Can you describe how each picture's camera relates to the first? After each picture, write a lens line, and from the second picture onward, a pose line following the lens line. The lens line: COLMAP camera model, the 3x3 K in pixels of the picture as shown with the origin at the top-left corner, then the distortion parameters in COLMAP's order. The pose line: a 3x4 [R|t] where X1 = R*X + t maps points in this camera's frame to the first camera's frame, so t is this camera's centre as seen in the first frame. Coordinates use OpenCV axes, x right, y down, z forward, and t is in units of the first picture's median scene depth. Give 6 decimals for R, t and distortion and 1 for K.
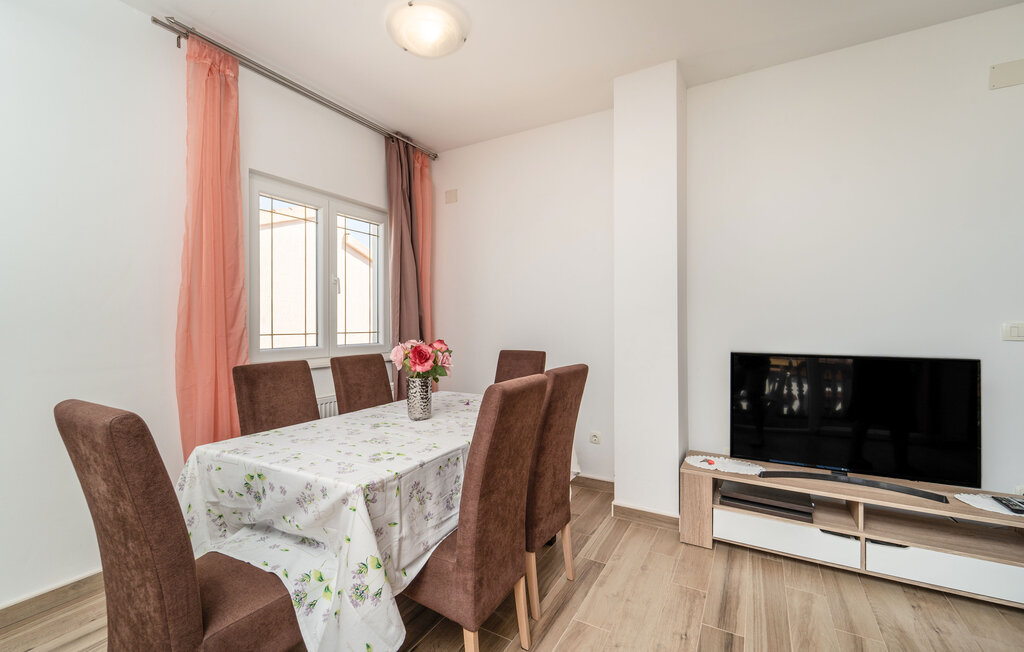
lens RADIAL K [[424.2, 0, 502.2], [0, 424.2, 319.9], [0, 0, 1]] dist [0.001347, 0.000114]
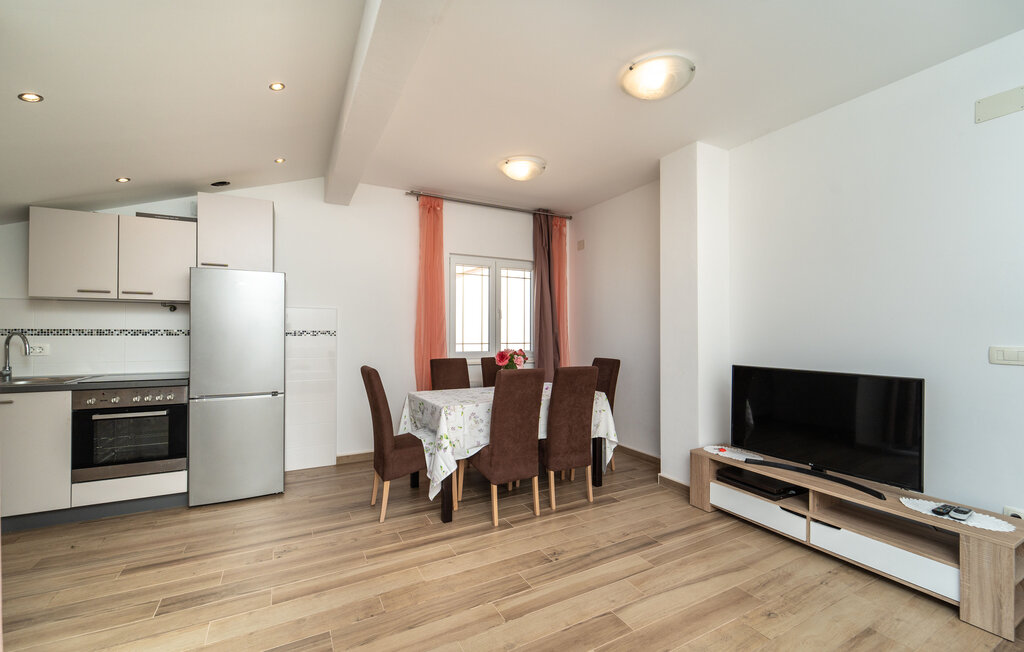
lens RADIAL K [[430.0, 0, 514.6], [0, 430.0, 329.4], [0, 0, 1]] dist [-0.000480, -0.000161]
pose [[0.846392, 0.002260, -0.532556, 0.715237], [-0.002705, 0.999996, -0.000056, -0.029875], [0.532554, 0.001488, 0.846395, -0.474101]]
